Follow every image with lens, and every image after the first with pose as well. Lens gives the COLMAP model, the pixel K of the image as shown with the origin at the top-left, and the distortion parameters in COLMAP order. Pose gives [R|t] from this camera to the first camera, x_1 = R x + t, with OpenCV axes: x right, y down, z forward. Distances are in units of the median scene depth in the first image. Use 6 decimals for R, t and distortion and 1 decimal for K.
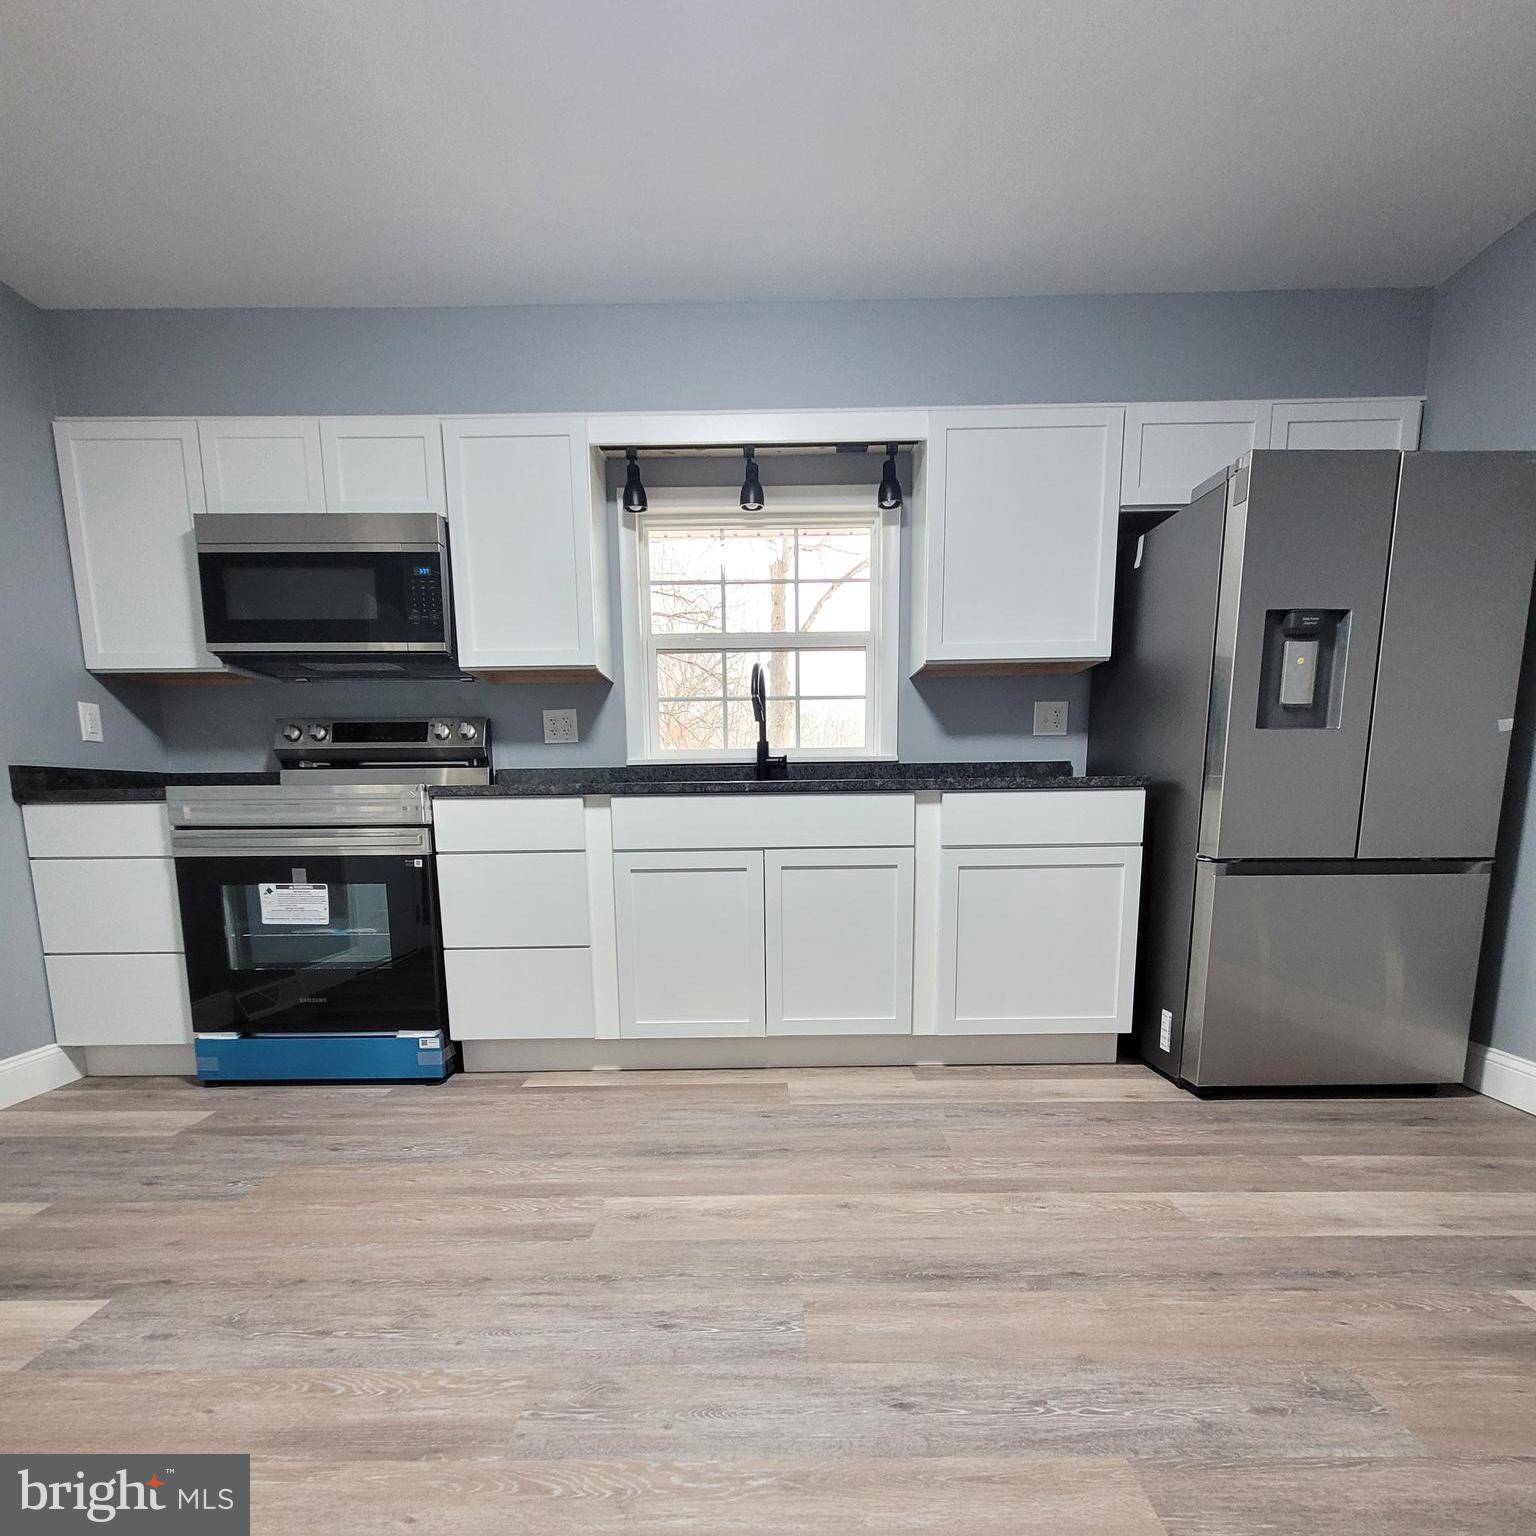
lens RADIAL K [[800.9, 0, 758.4], [0, 800.9, 929.5], [0, 0, 1]] dist [0.005909, -0.000419]
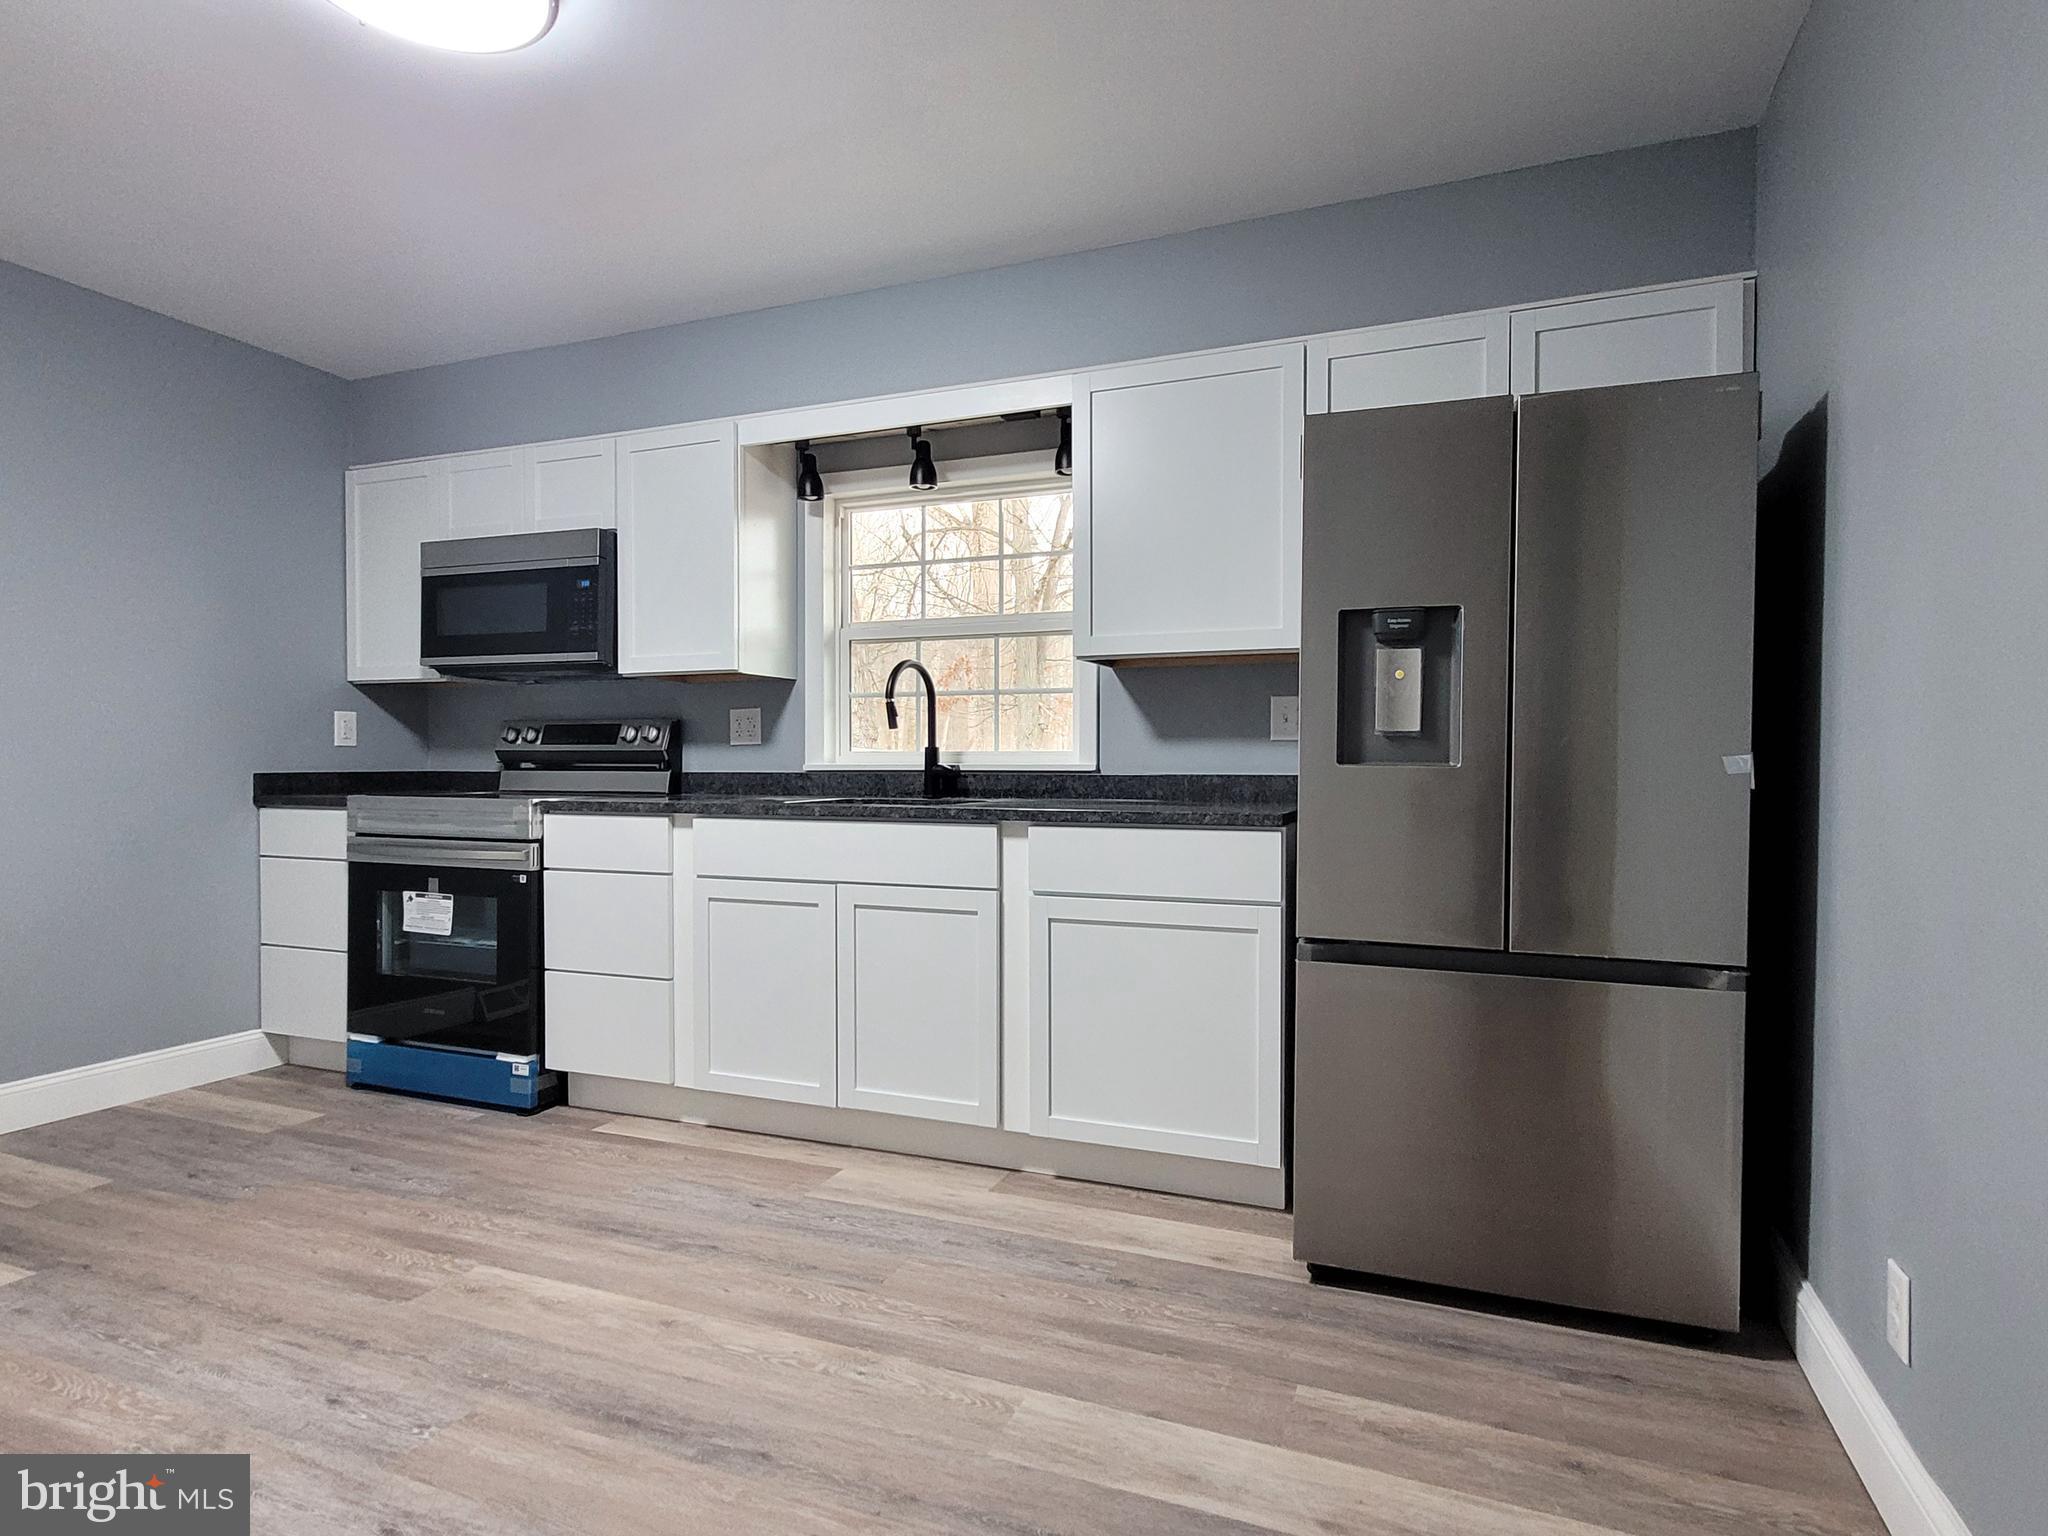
lens RADIAL K [[1092.0, 0, 1038.7], [0, 1092.0, 772.7], [0, 0, 1]] dist [0.004656, -0.000236]
pose [[0.931439, 0.017142, -0.363492, 0.620973], [-0.067581, 0.989662, -0.126502, -0.082407], [0.357566, 0.142394, 0.922968, -0.019136]]
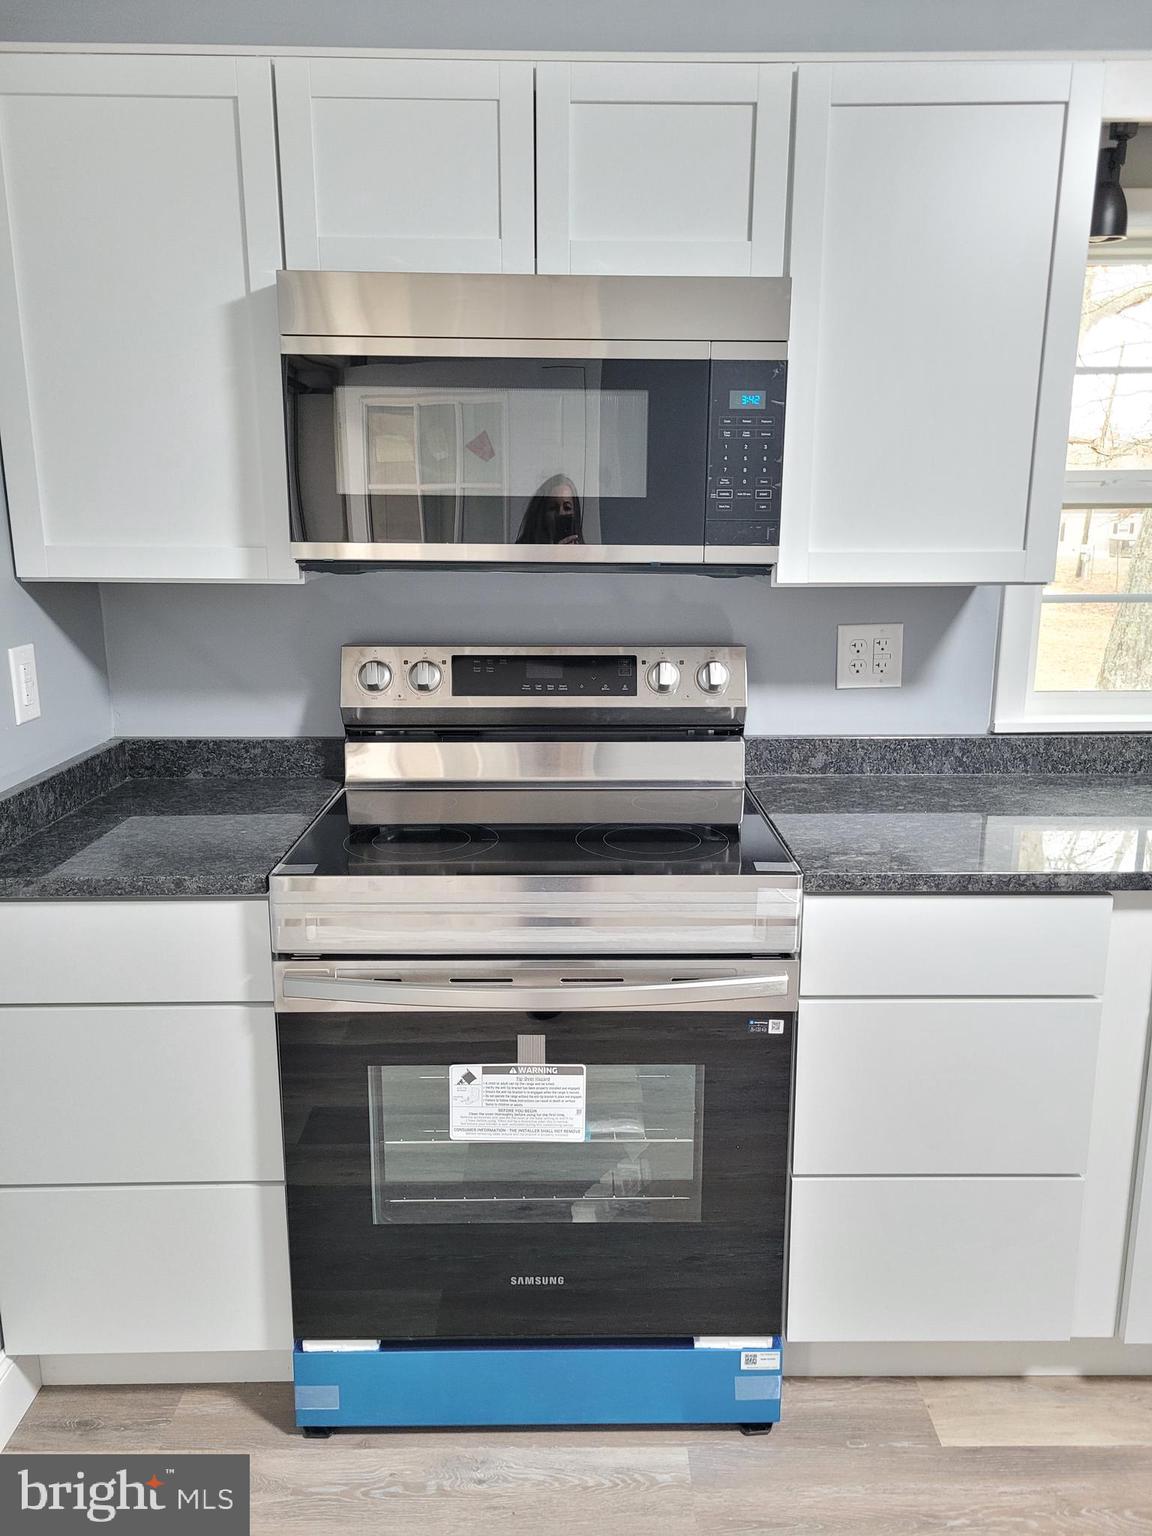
lens RADIAL K [[1142.5, 0, 580.3], [0, 1142.5, 774.7], [0, 0, 1]] dist [0.051280, -0.032693]
pose [[0.999878, 0.008868, 0.012828, -0.538428], [-0.009811, 0.997104, 0.075418, -0.280140], [-0.012122, -0.075535, 0.997070, 0.305304]]
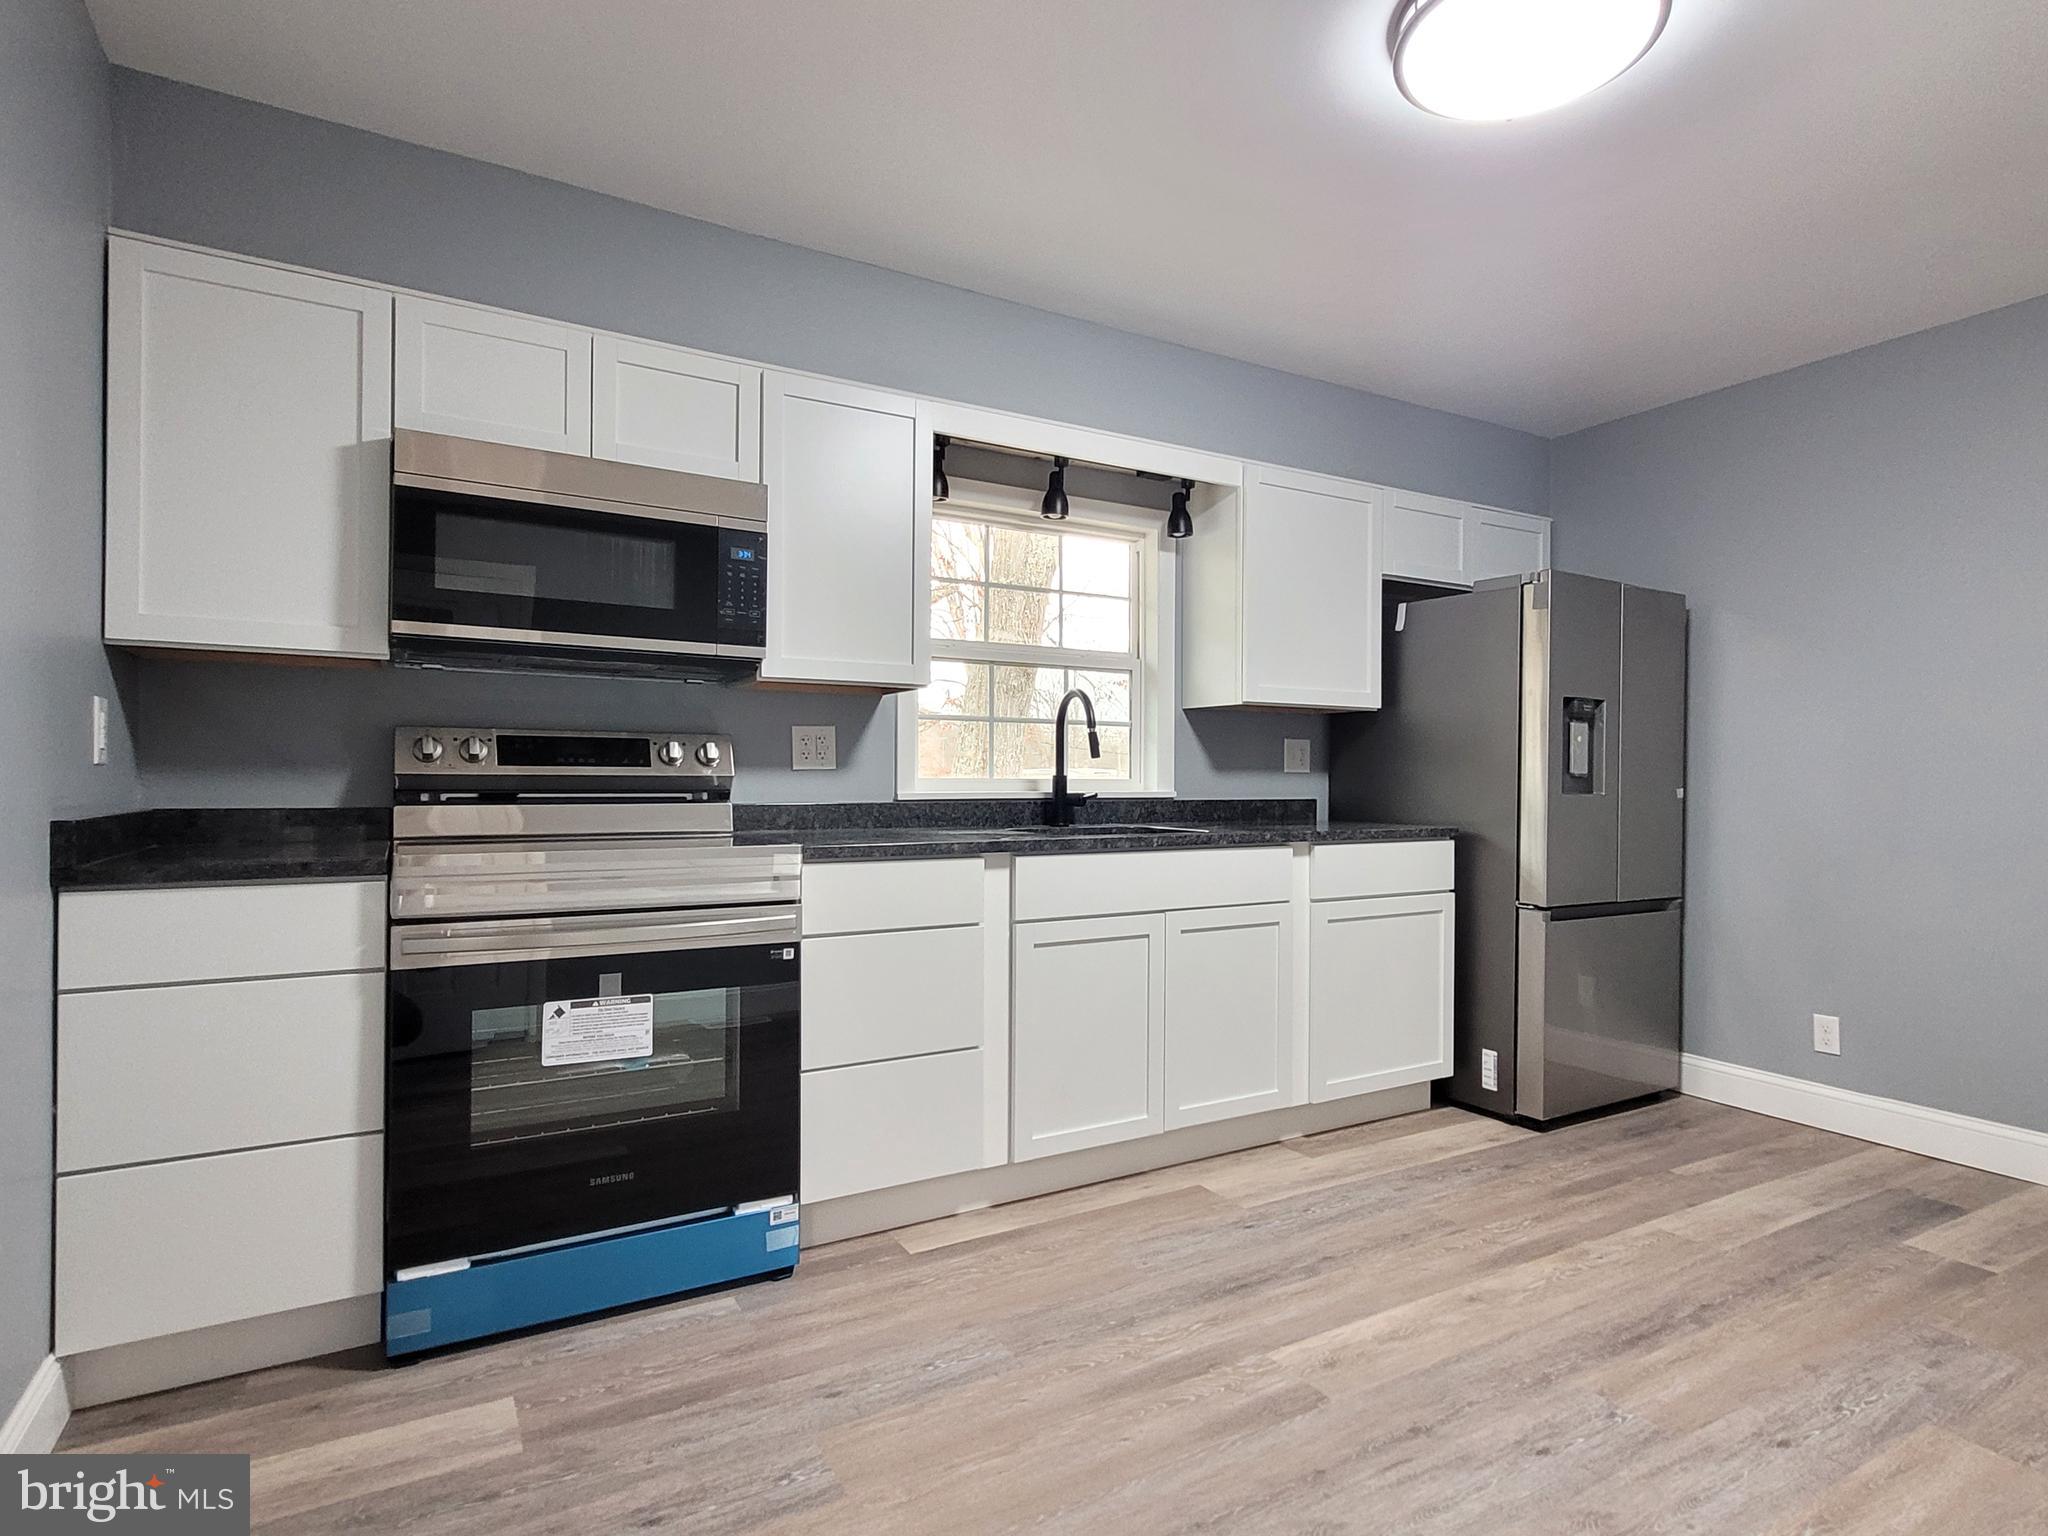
lens RADIAL K [[1092.0, 0, 1038.7], [0, 1092.0, 772.7], [0, 0, 1]] dist [0.004656, -0.000236]
pose [[0.860202, 0.019658, 0.509575, -0.711434], [0.061159, 0.988068, -0.141358, -0.088384], [-0.506274, 0.152762, 0.848735, 0.032985]]
